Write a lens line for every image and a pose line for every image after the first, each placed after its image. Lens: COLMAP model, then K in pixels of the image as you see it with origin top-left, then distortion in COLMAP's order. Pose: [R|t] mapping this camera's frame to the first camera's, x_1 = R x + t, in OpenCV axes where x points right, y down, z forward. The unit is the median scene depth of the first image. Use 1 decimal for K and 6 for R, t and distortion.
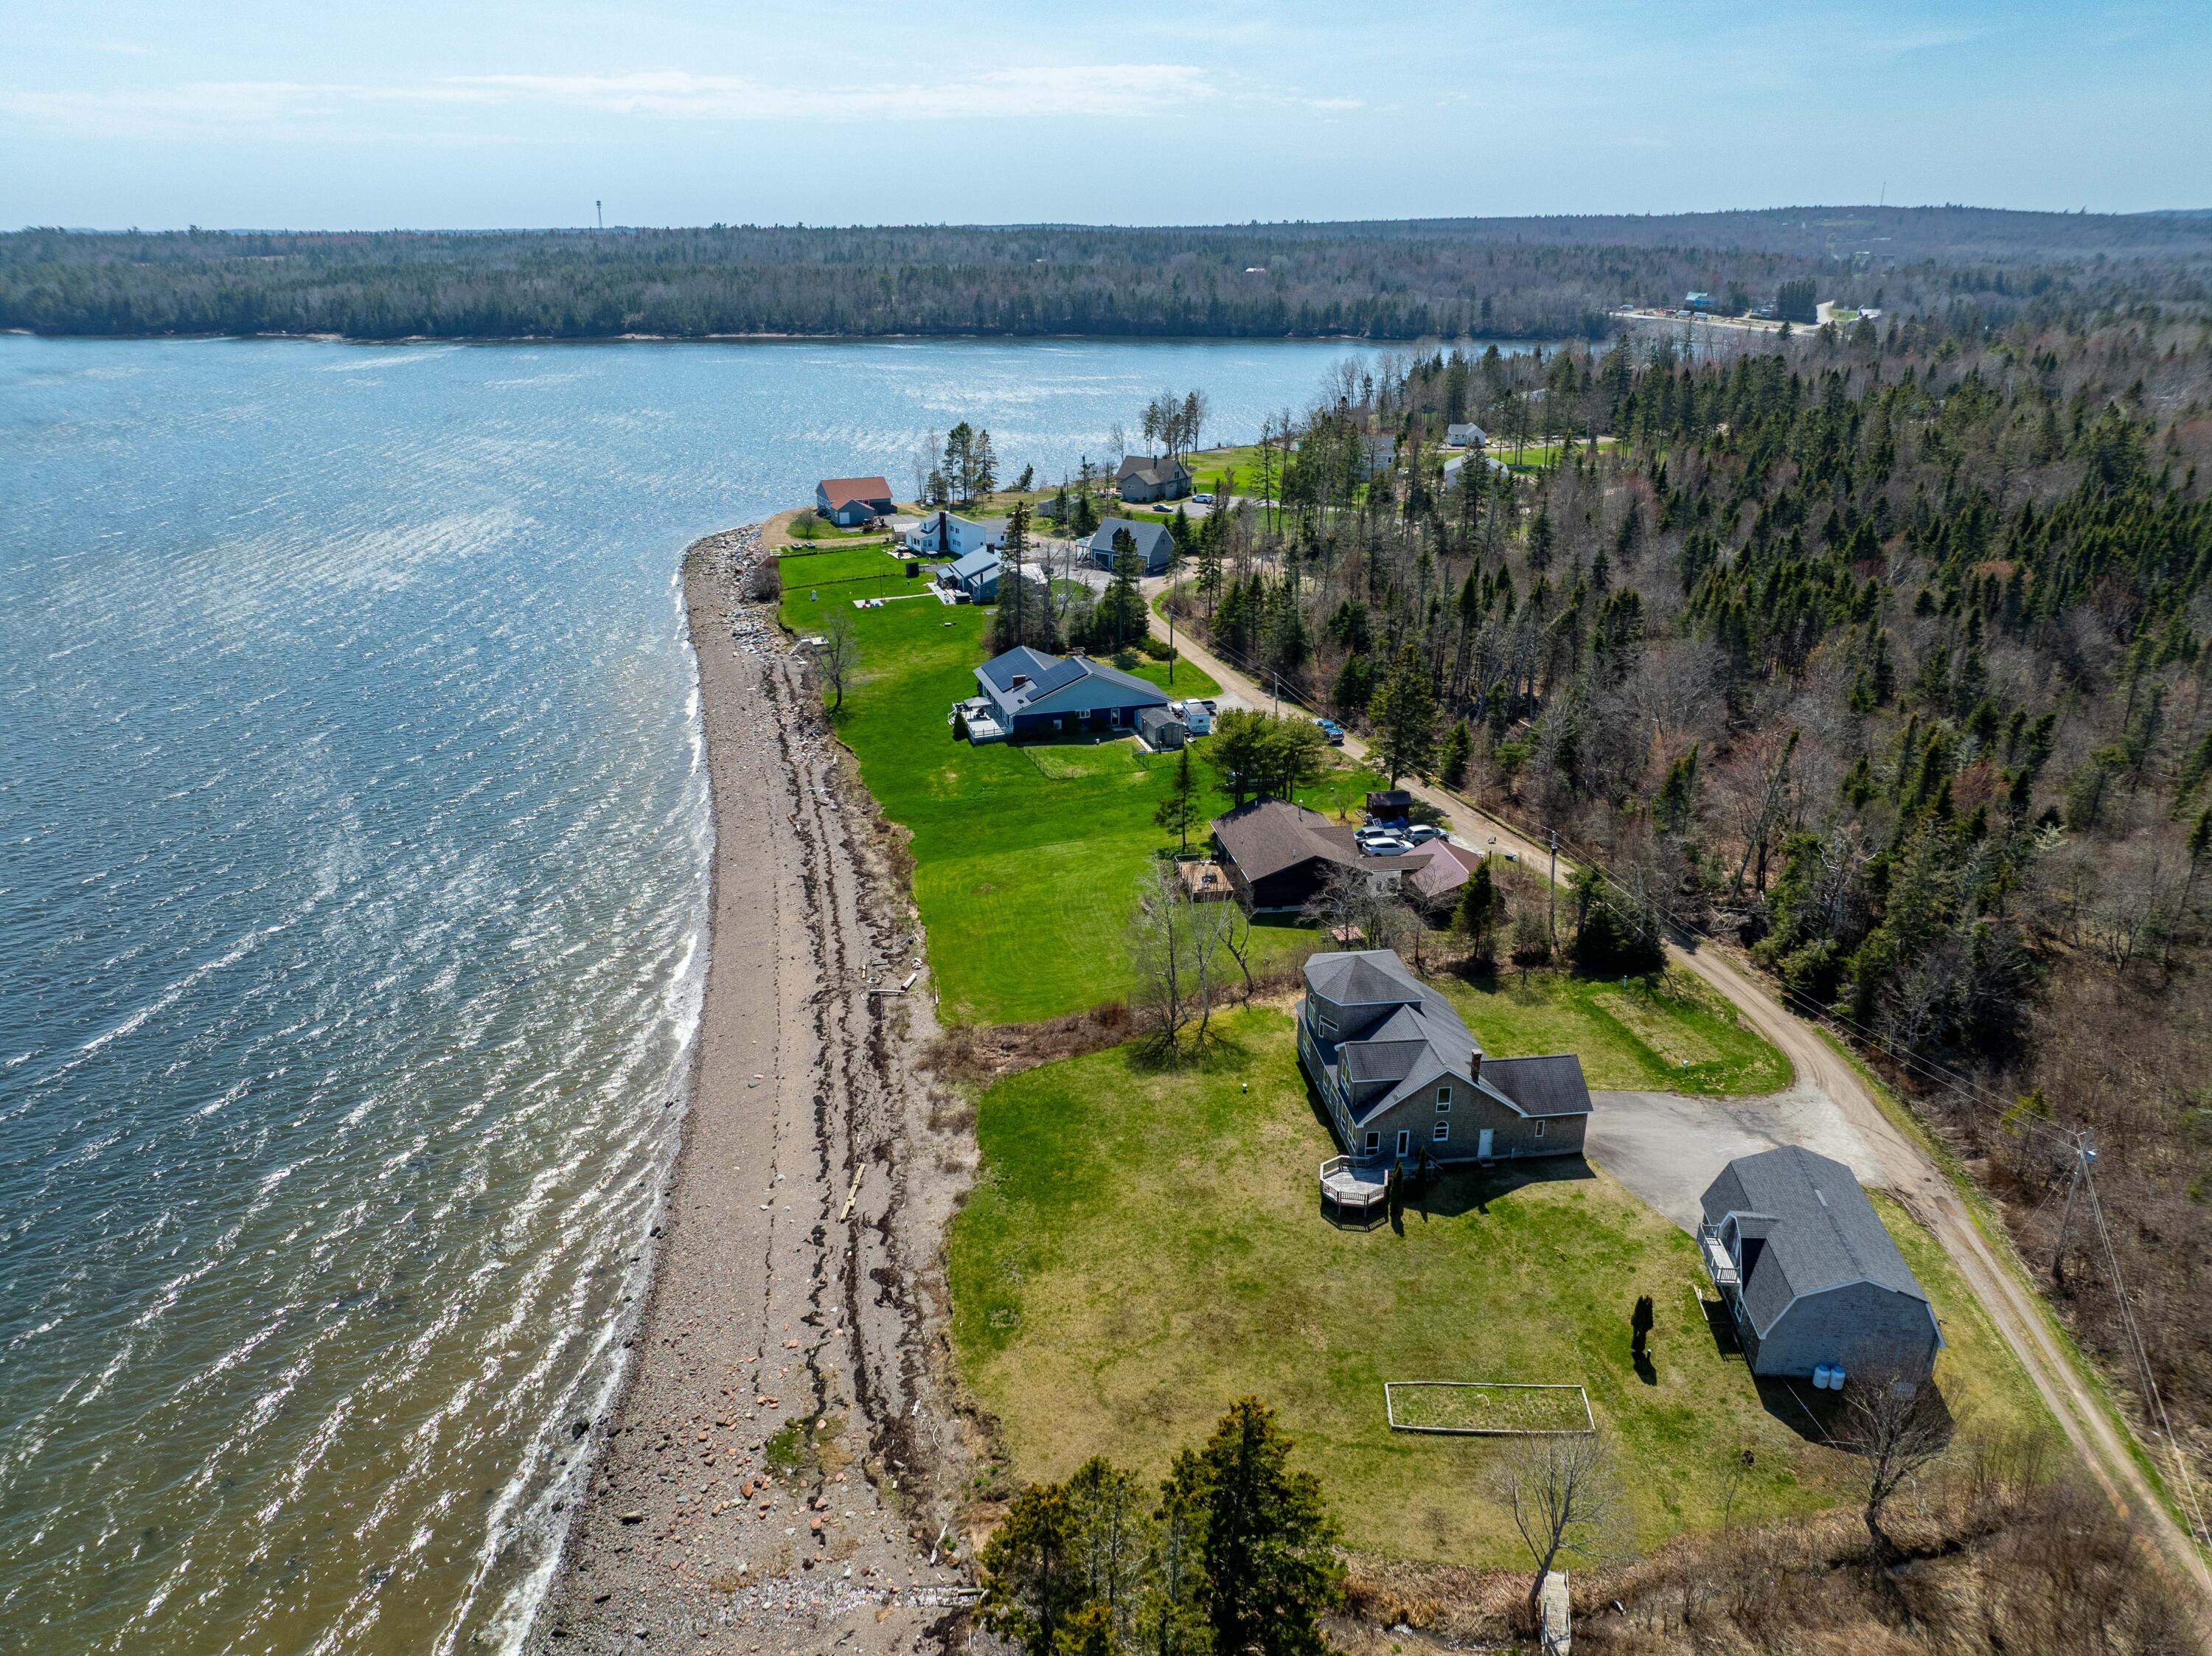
lens RADIAL K [[1564.0, 0, 1109.1], [0, 1564.0, 822.5], [0, 0, 1]] dist [-0.041899, 0.008712]
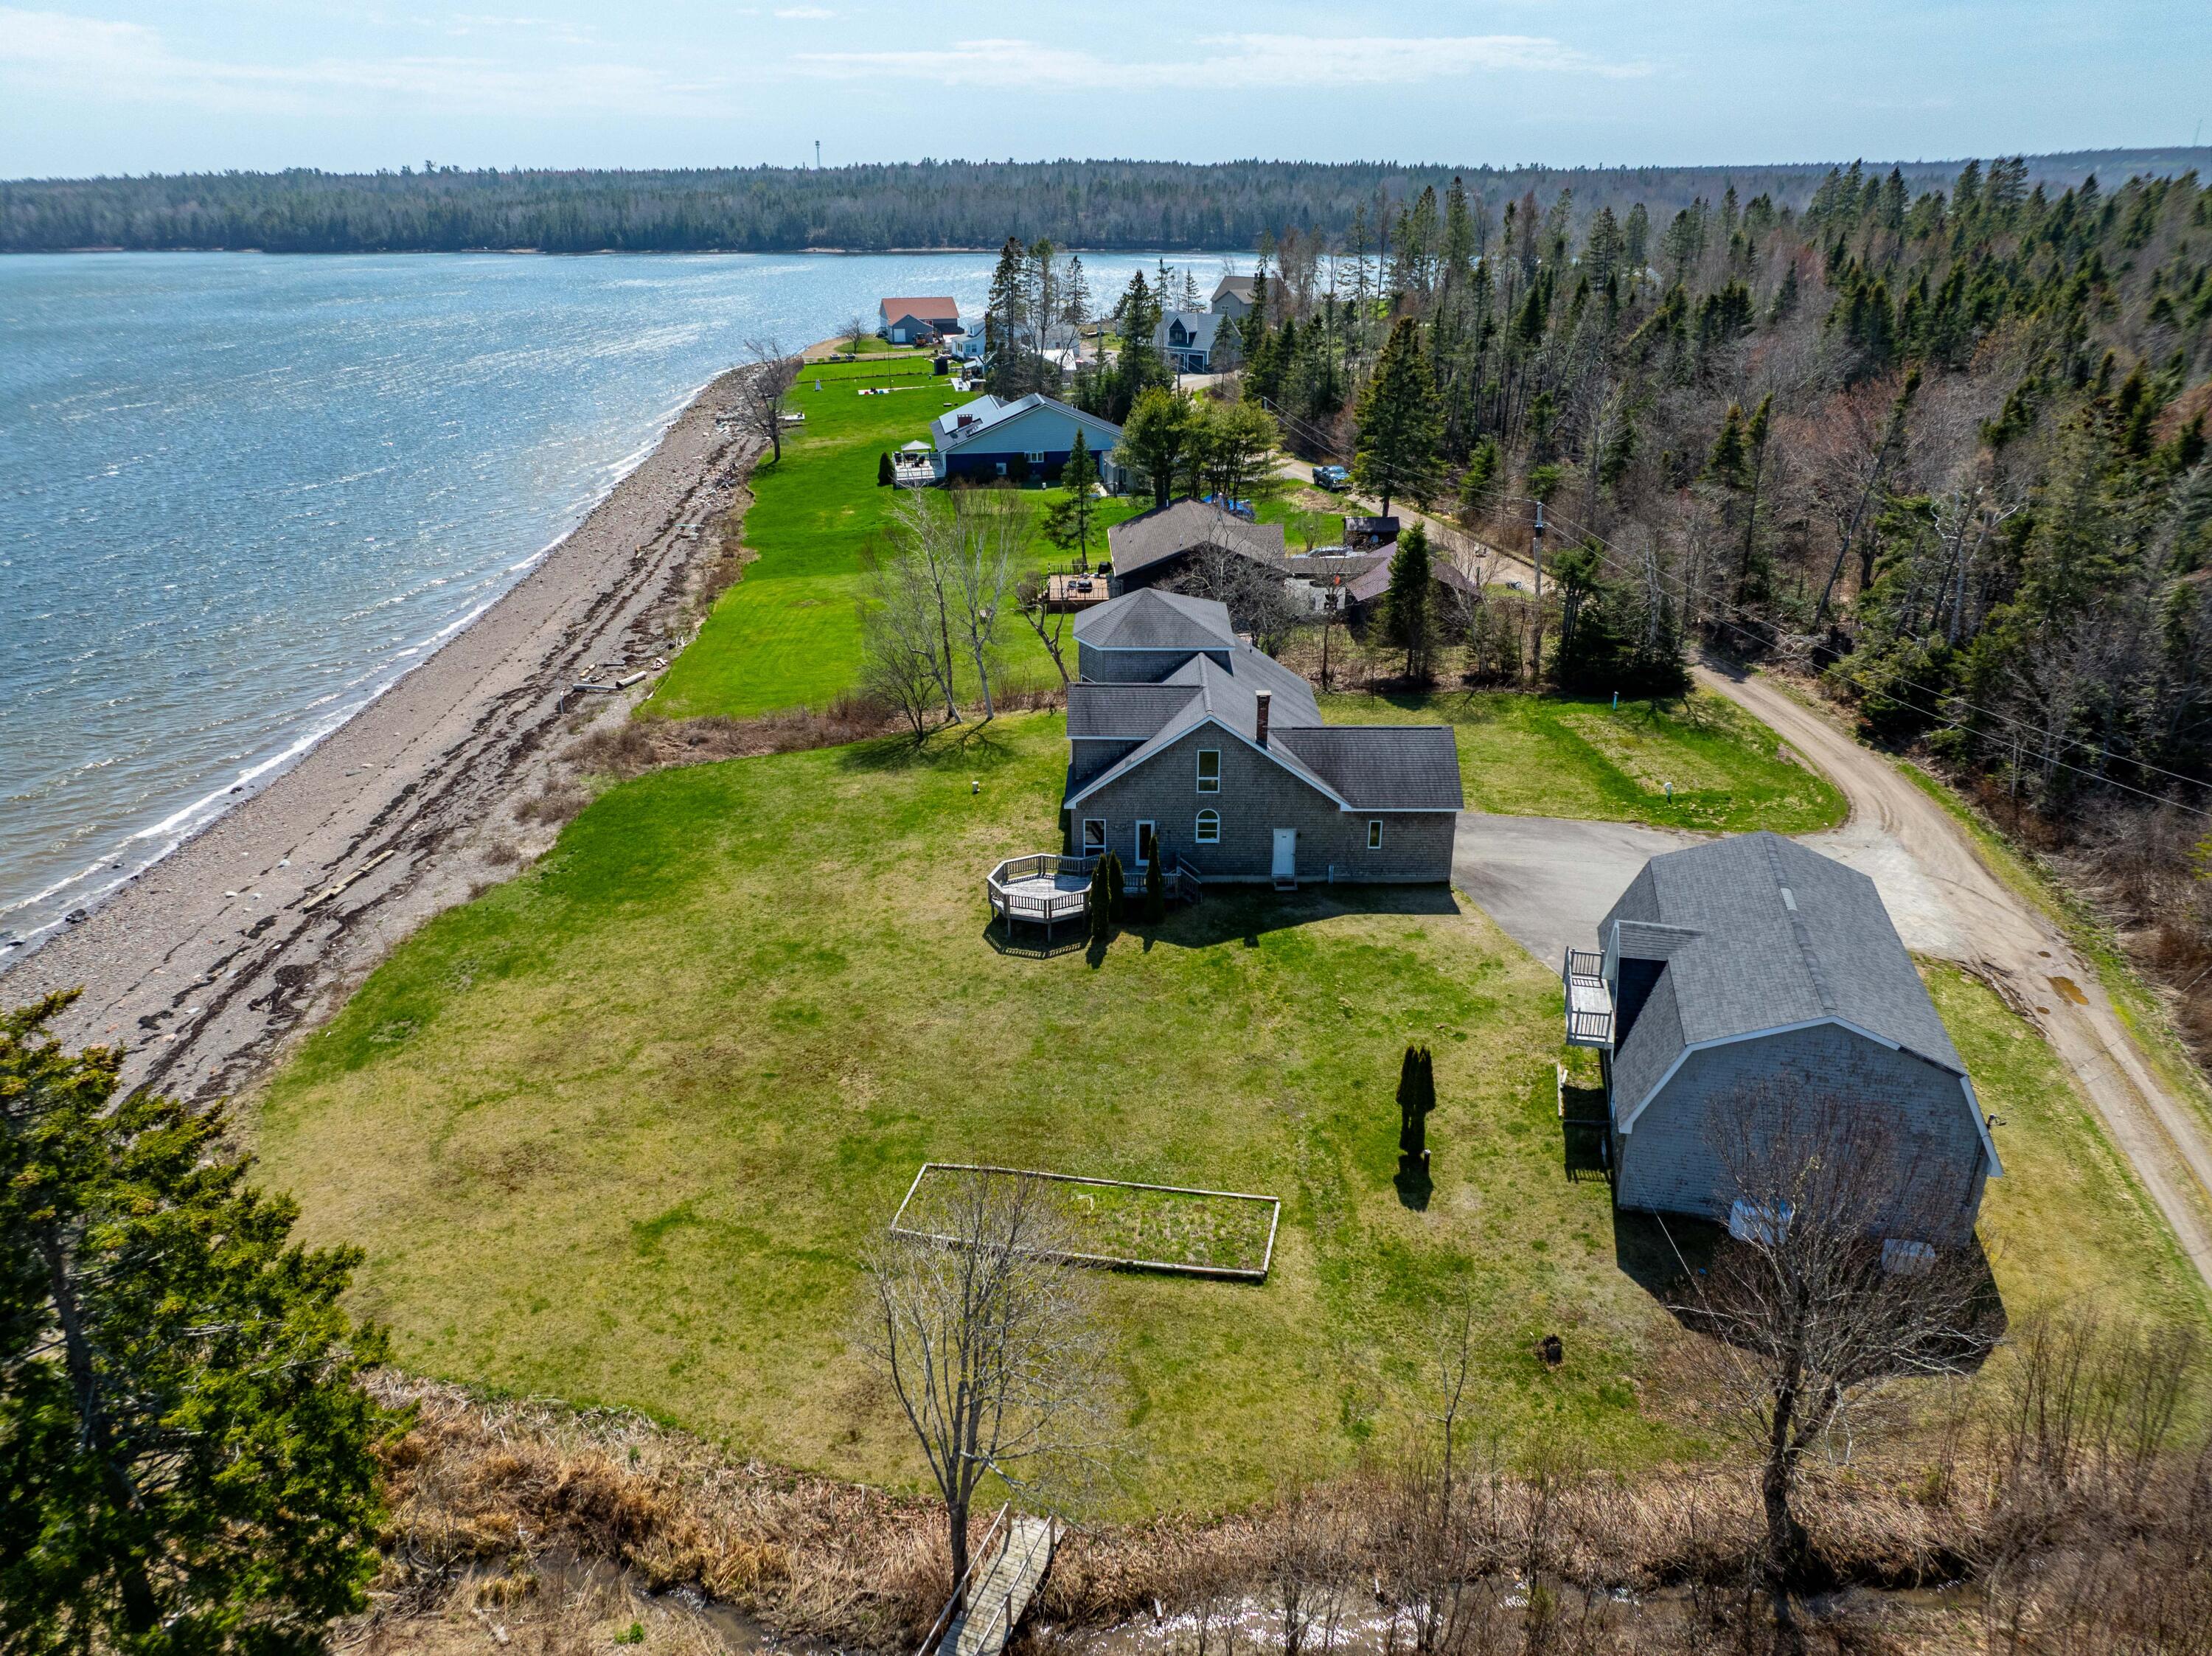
lens RADIAL K [[1564.0, 0, 1108.3], [0, 1564.0, 818.3], [0, 0, 1]] dist [-0.041899, 0.008712]
pose [[0.989777, 0.047857, -0.134352, 0.258311], [-0.045662, 0.998769, 0.019374, 0.185610], [0.135114, -0.013041, 0.990744, 0.381197]]
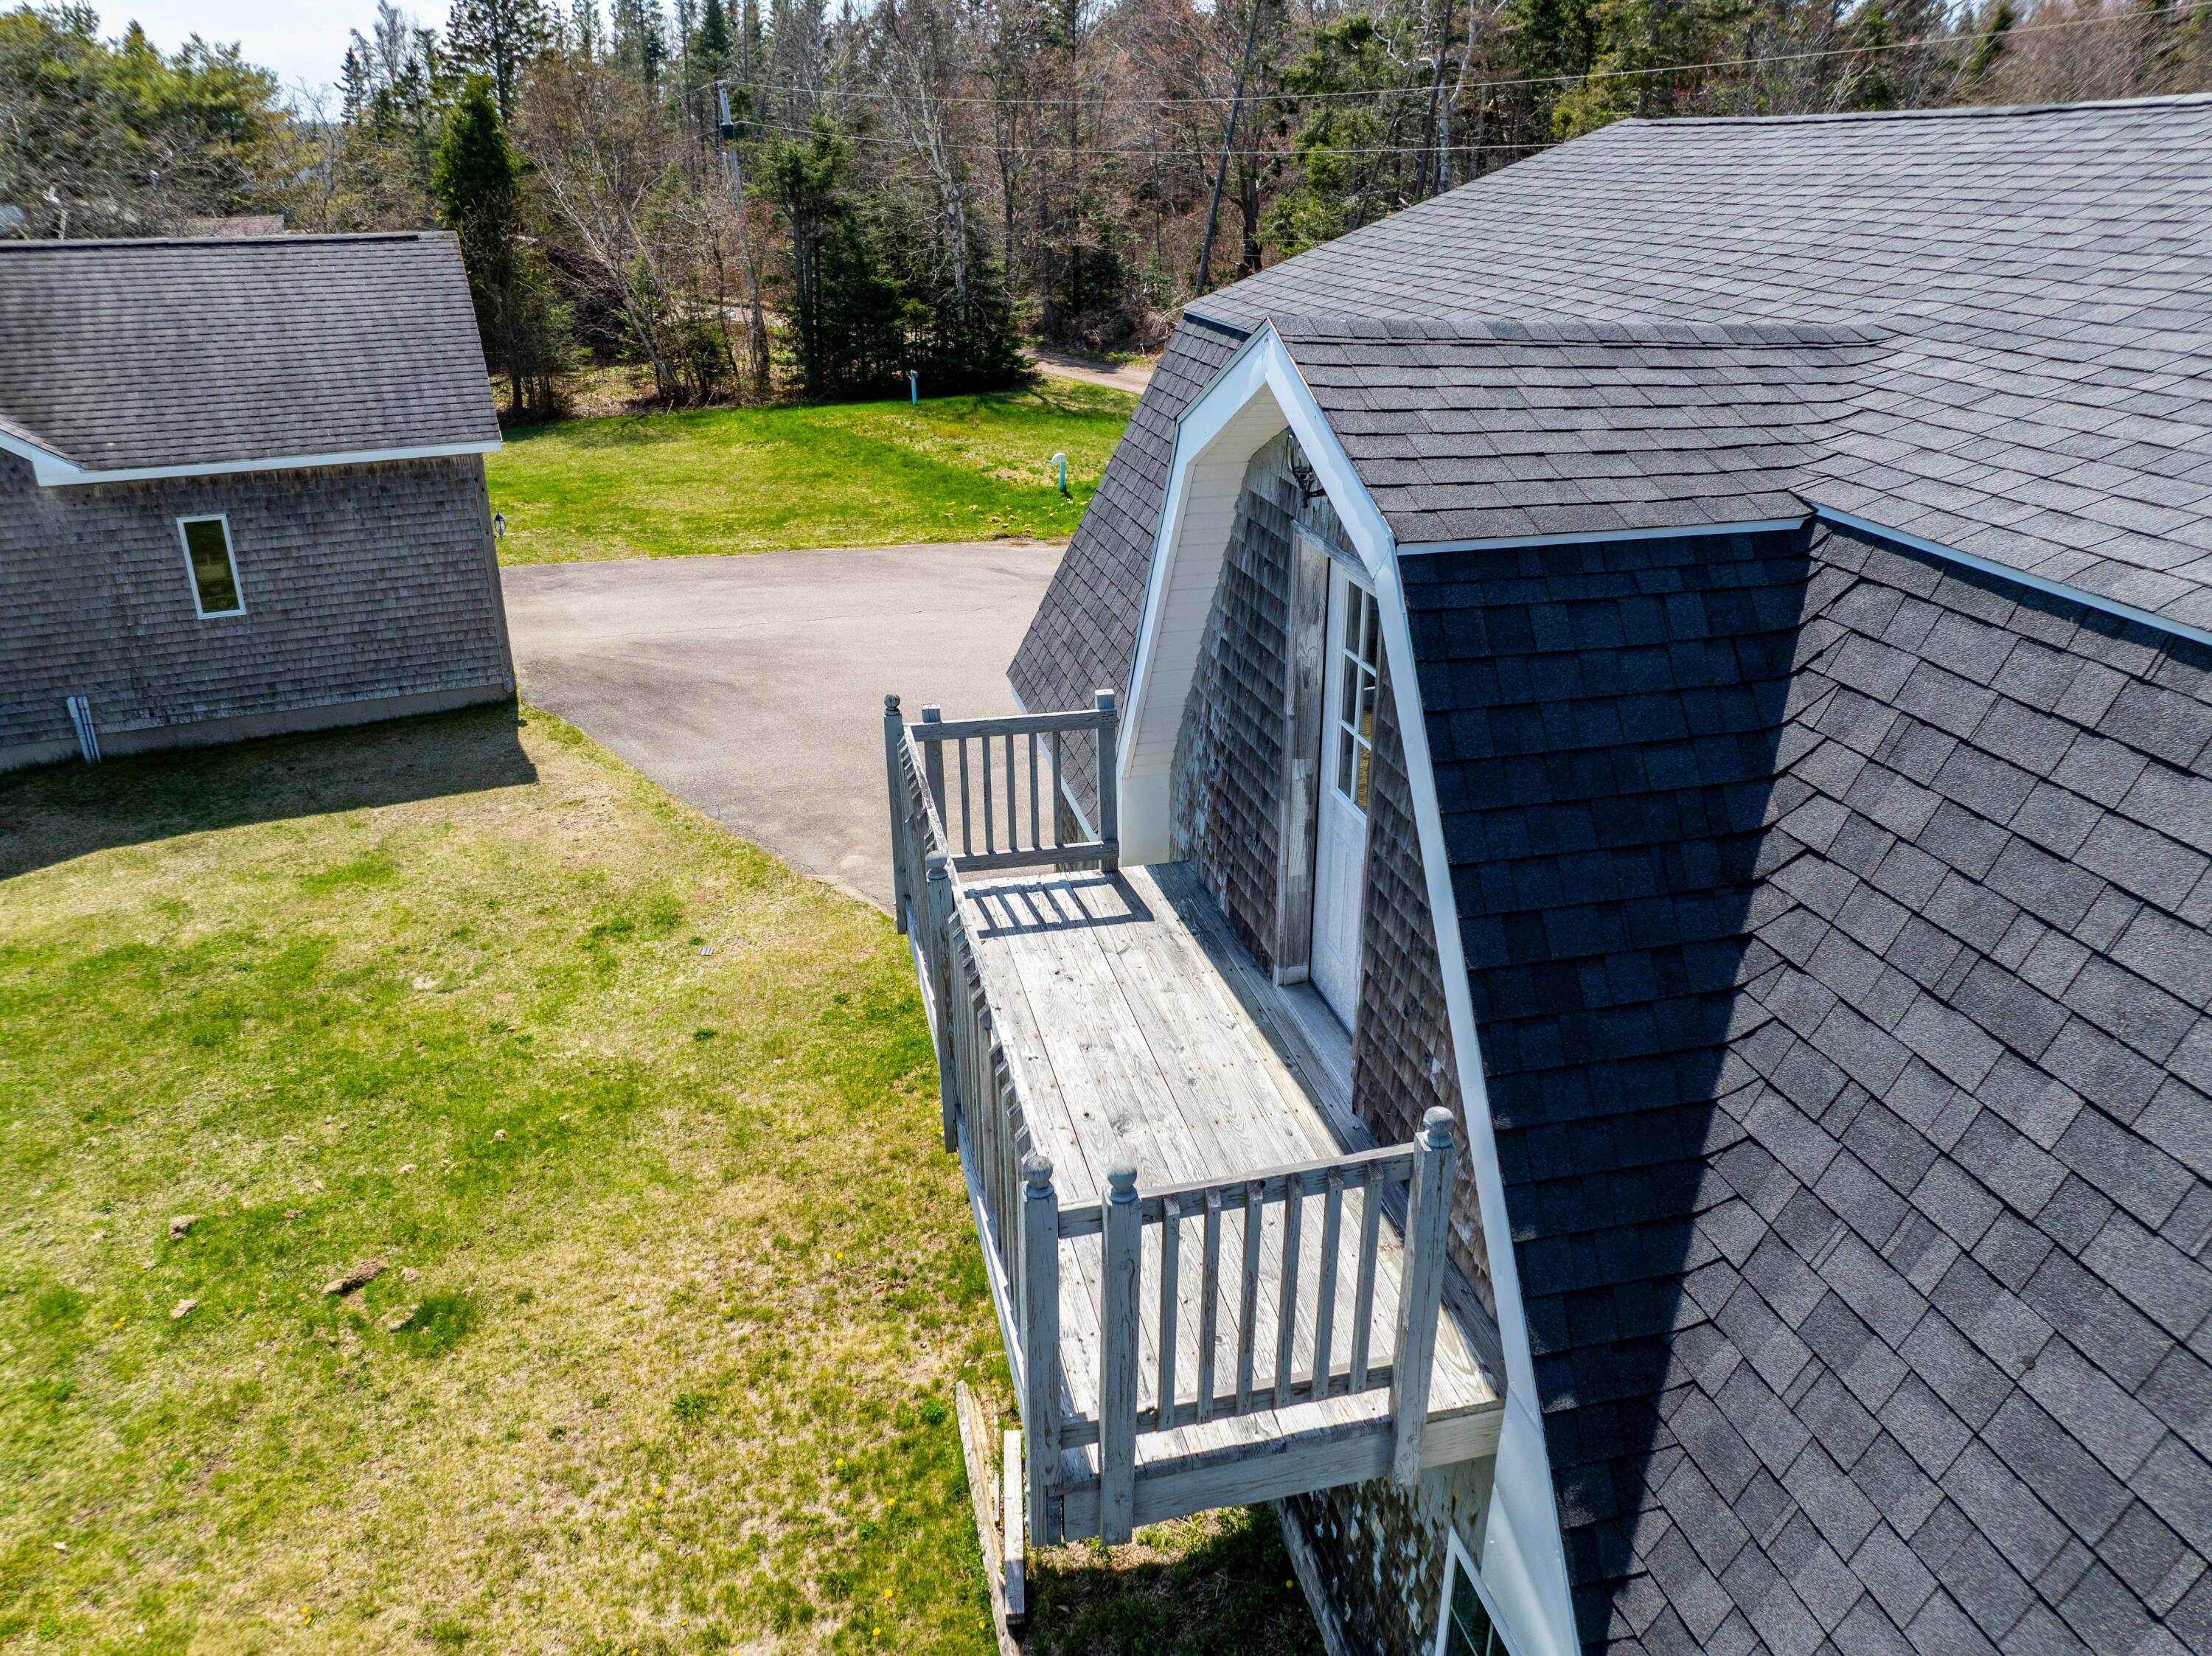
lens RADIAL K [[1564.0, 0, 1109.0], [0, 1564.0, 834.8], [0, 0, 1]] dist [-0.041899, 0.008712]
pose [[0.950733, -0.123141, 0.284503, 0.324744], [0.112108, 0.992183, 0.054809, 0.232107], [-0.289029, -0.020214, 0.957107, 0.809170]]
